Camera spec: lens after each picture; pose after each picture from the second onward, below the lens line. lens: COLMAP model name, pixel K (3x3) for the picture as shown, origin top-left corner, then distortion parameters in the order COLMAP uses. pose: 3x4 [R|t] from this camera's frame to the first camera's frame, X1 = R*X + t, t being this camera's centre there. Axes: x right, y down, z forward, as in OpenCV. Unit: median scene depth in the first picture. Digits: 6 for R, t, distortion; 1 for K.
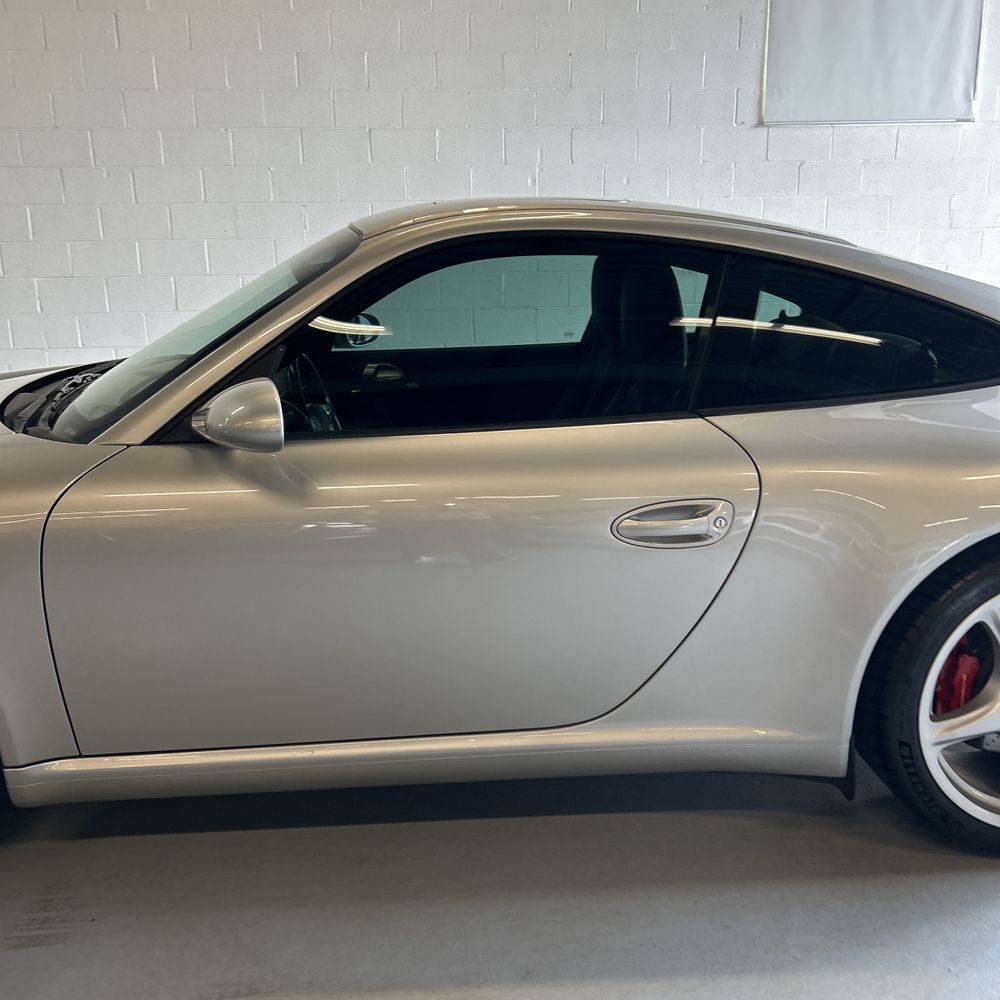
lens RADIAL K [[1009.6, 0, 485.5], [0, 1009.6, 501.6], [0, 0, 1]] dist [0.004157, 0.000813]
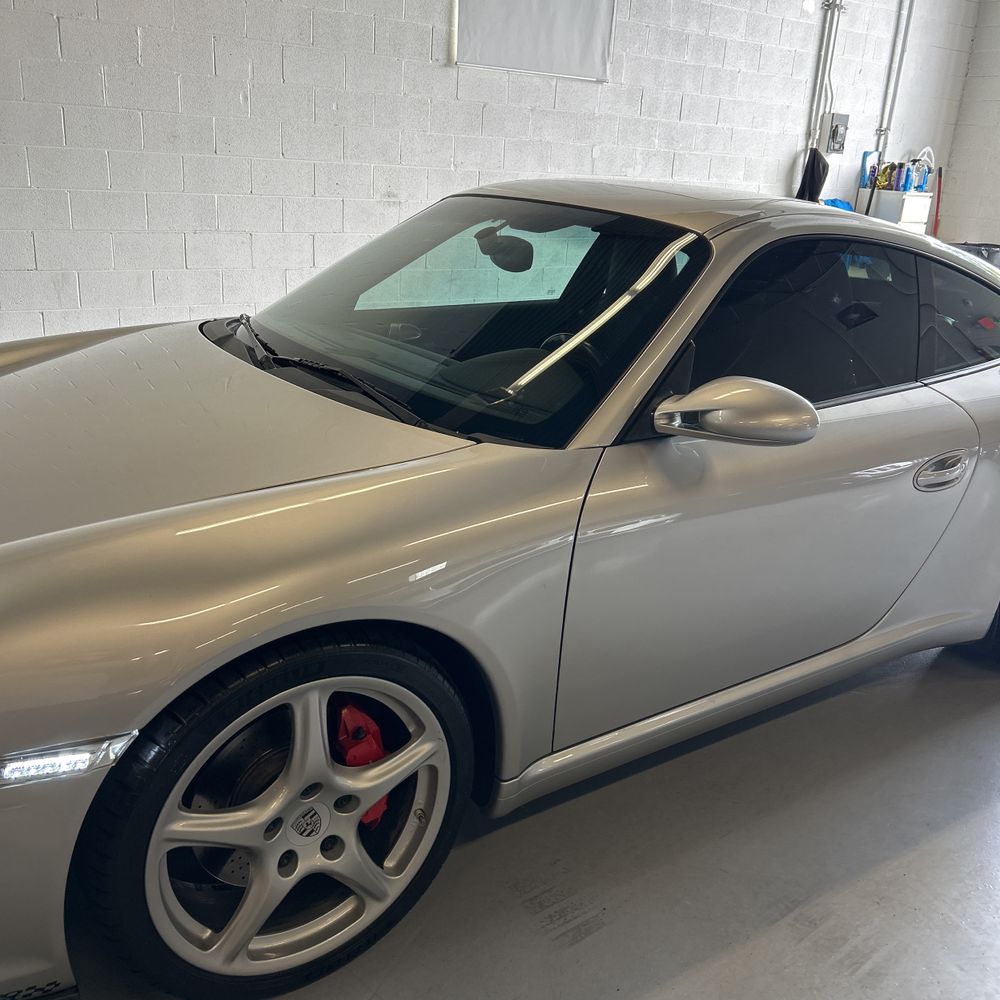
lens RADIAL K [[995.0, 0, 500.0], [0, 995.0, 500.0], [0, 0, 1]] dist [0.014515, -0.018833]
pose [[0.849713, -0.109196, 0.515814, -0.536948], [0.058951, 0.991860, 0.112863, -0.067969], [-0.523940, -0.065493, 0.849234, 0.108441]]
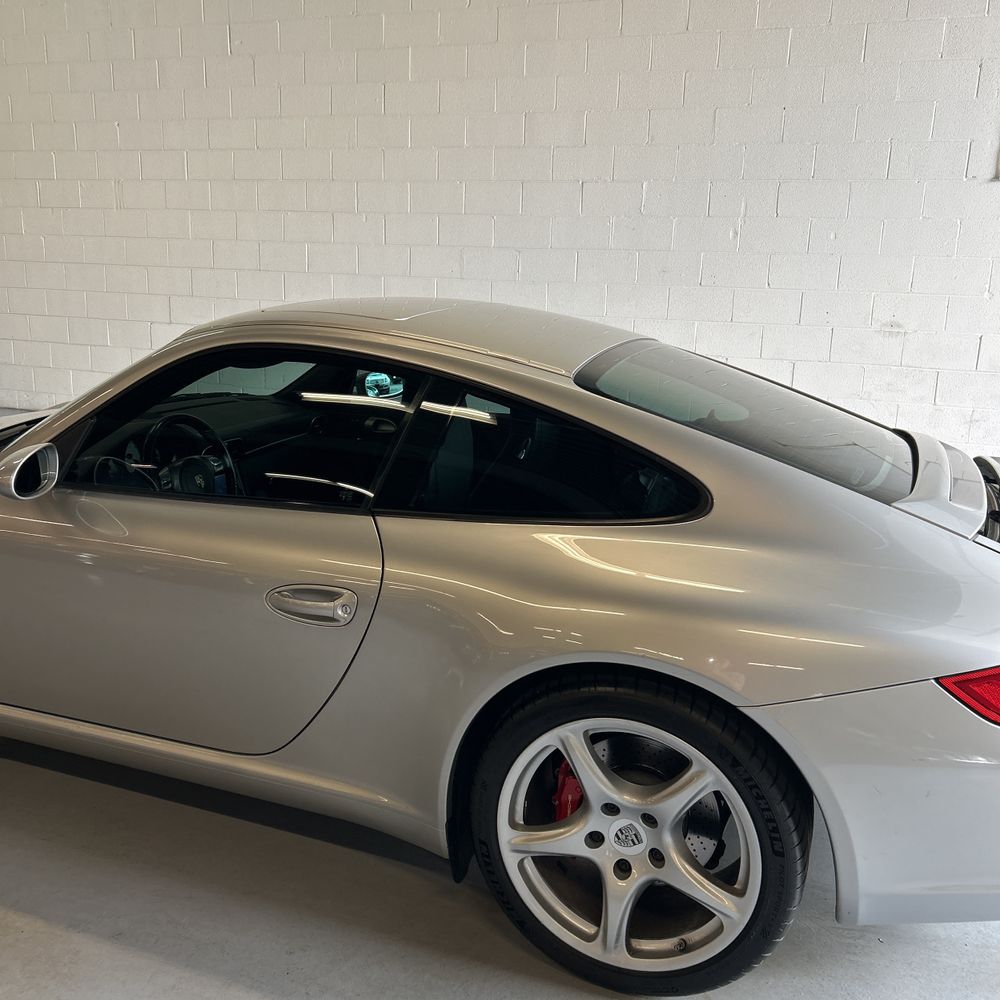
lens RADIAL K [[995.0, 0, 500.0], [0, 995.0, 500.0], [0, 0, 1]] dist [0.014515, -0.018833]
pose [[0.908308, 0.133892, -0.396295, 0.515359], [-0.134952, 0.990528, 0.025350, -0.097049], [0.395935, 0.030455, 0.917773, 0.014080]]
